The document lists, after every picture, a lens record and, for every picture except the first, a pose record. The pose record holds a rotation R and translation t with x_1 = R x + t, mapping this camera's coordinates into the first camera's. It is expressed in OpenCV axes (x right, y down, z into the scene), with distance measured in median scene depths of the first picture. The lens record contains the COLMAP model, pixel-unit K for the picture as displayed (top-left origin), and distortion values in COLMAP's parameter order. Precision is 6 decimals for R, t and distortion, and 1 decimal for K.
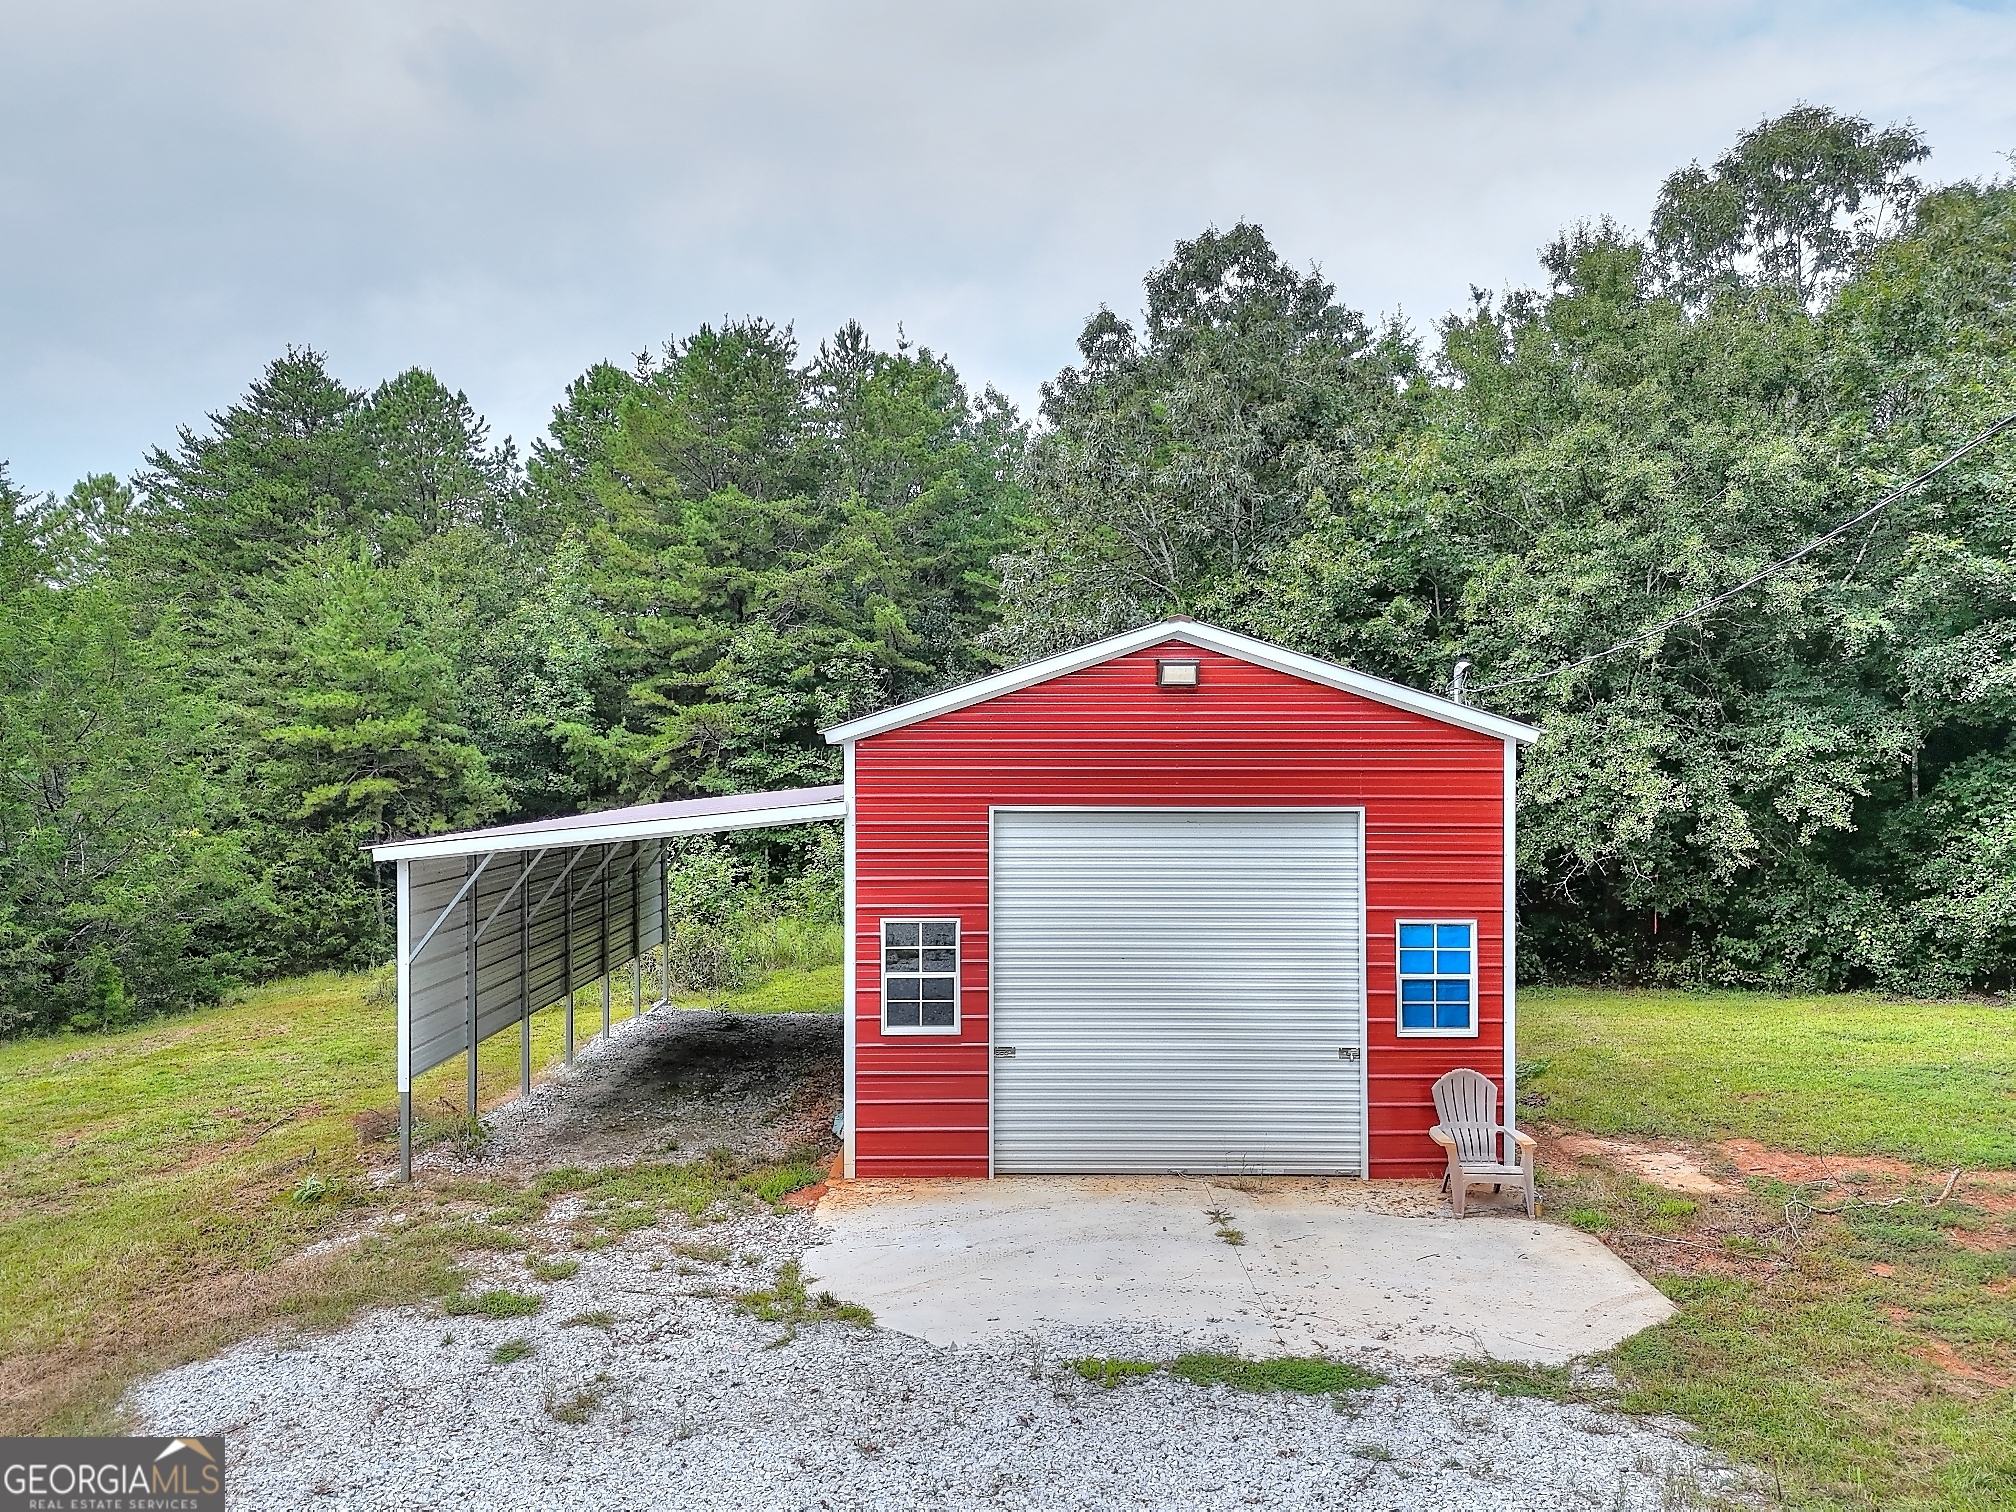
lens RADIAL K [[1476.5, 0, 1008.0], [0, 1476.5, 756.0], [0, 0, 1]] dist [0.066962, -0.066777]
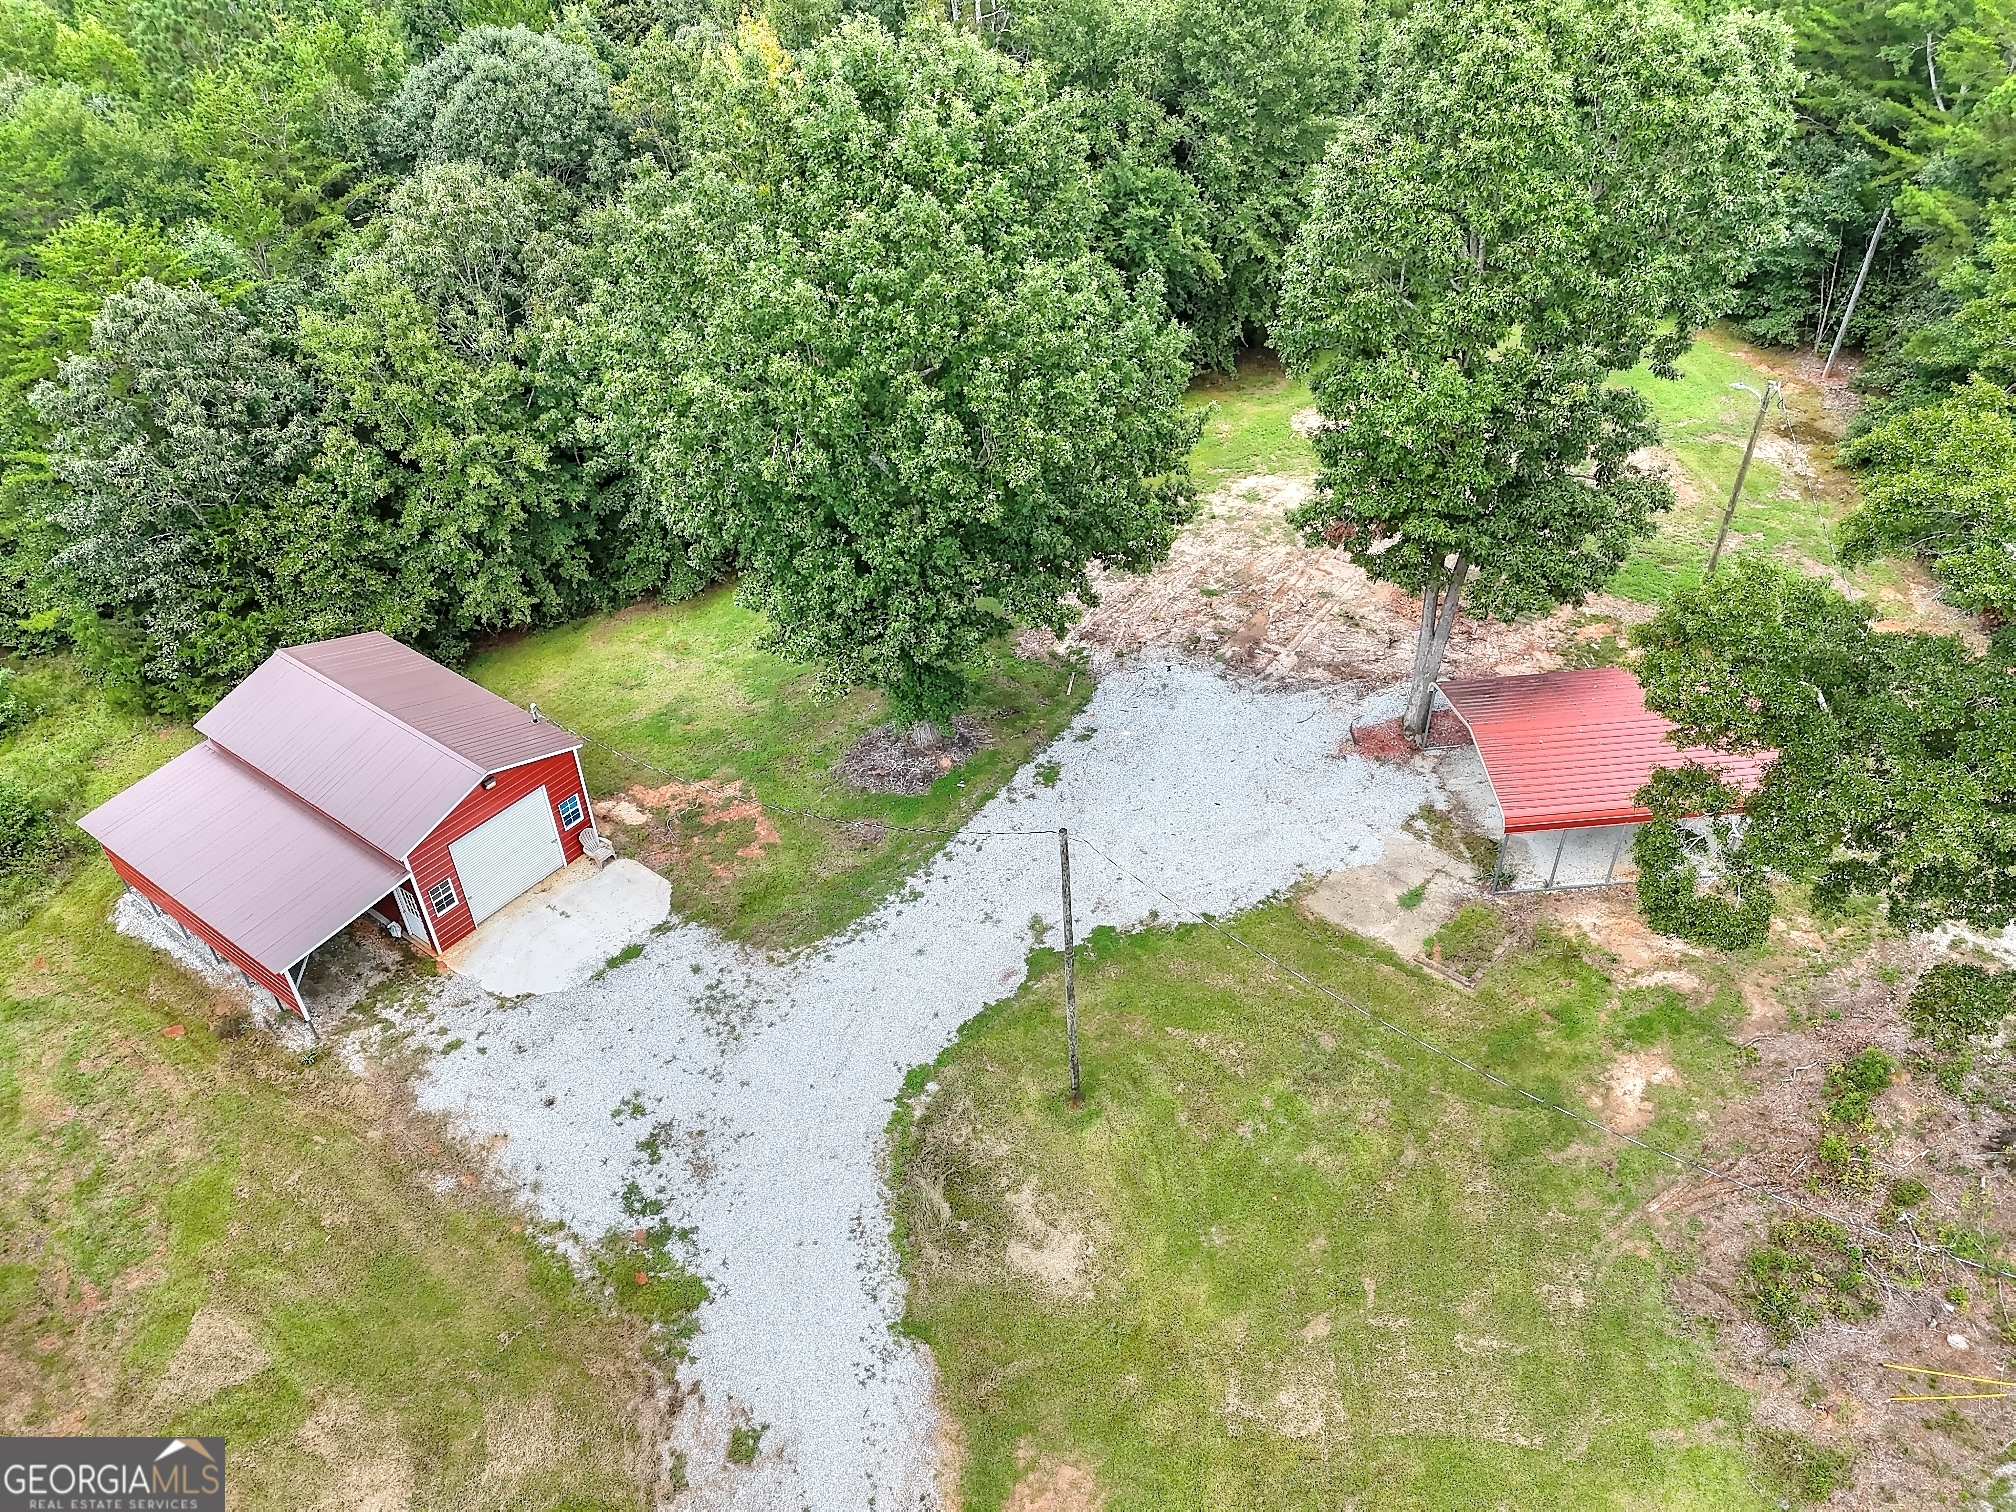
lens RADIAL K [[1476.5, 0, 1008.0], [0, 1476.5, 756.0], [0, 0, 1]] dist [0.066962, -0.066777]
pose [[0.599287, -0.504639, 0.621446, -1.333786], [0.018473, 0.784799, 0.619475, -2.340332], [-0.800321, -0.359763, 0.479642, -1.598082]]
